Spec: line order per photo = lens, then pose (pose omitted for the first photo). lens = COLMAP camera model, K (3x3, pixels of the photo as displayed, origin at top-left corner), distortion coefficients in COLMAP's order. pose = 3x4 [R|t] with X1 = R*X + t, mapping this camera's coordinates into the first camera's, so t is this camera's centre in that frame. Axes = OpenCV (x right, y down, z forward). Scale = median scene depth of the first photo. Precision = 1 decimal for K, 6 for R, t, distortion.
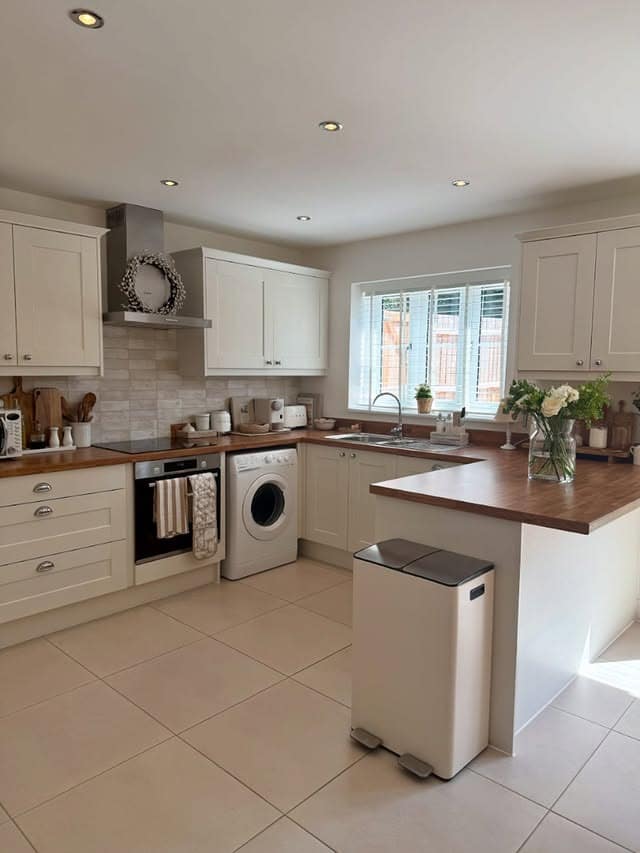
lens RADIAL K [[605.6, 0, 320.6], [0, 605.6, 426.7], [0, 0, 1]] dist [-0.002509, -0.005433]
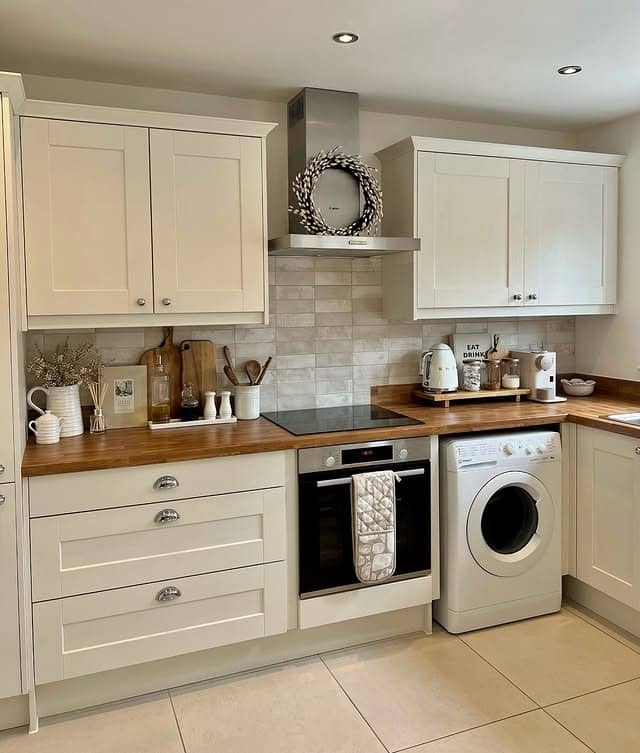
lens RADIAL K [[648.4, 0, 310.6], [0, 648.4, 330.3], [0, 0, 1]] dist [0.047249, -0.059191]
pose [[0.900683, -0.003513, -0.434463, 0.024937], [-0.017631, 0.998848, -0.044628, -0.038409], [0.434120, 0.047856, 0.899583, 0.291575]]
